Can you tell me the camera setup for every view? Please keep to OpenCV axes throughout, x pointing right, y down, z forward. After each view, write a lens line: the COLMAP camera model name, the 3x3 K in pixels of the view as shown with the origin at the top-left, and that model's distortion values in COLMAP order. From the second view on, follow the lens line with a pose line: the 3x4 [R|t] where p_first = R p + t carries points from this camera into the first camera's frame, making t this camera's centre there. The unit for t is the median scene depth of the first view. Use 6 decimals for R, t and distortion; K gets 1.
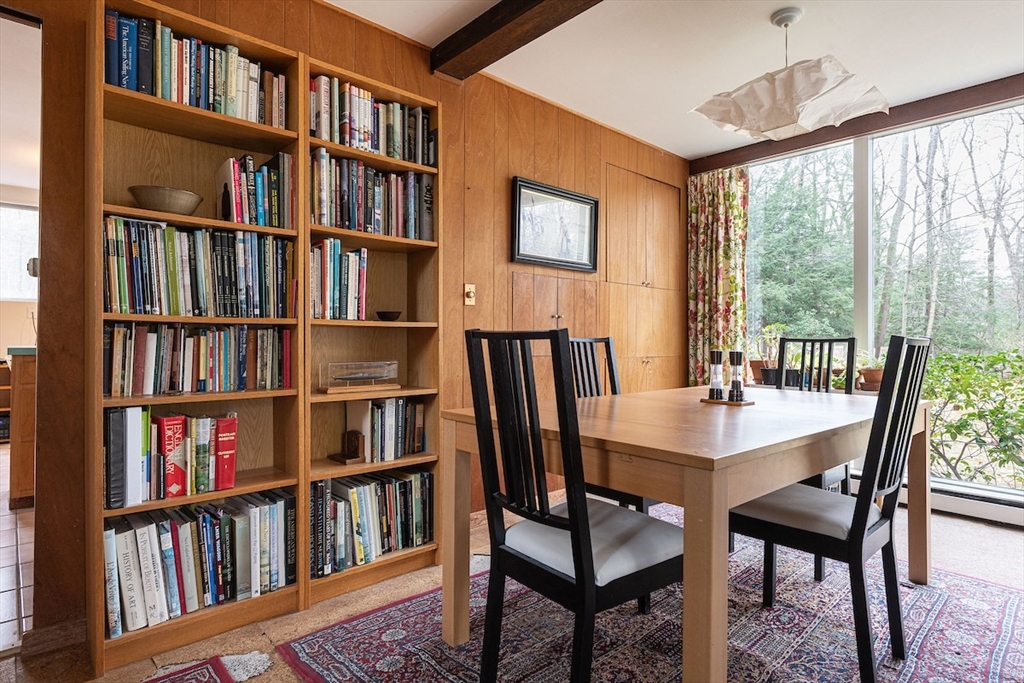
lens RADIAL K [[560.2, 0, 512.2], [0, 560.2, 341.0], [0, 0, 1]] dist [0.000949, -0.002476]
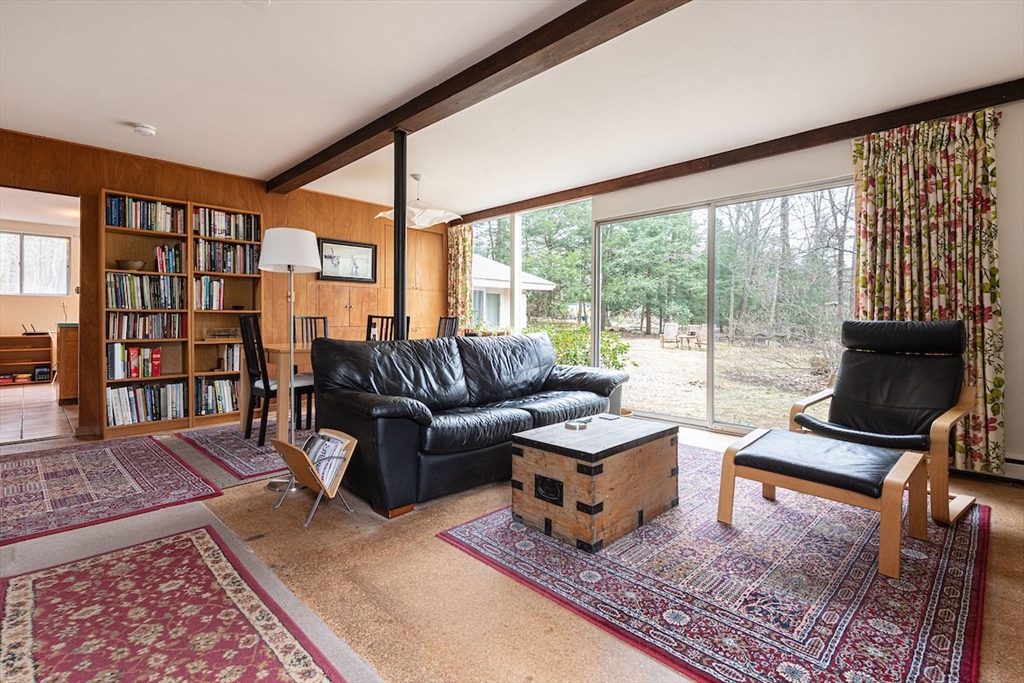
lens RADIAL K [[491.9, 0, 517.2], [0, 491.9, 323.8], [0, 0, 1]] dist [-0.005558, -0.000403]
pose [[0.998354, -0.003649, 0.057240, 0.924218], [0.003352, 0.999980, 0.005294, 0.015950], [-0.057258, -0.005093, 0.998346, -1.219799]]
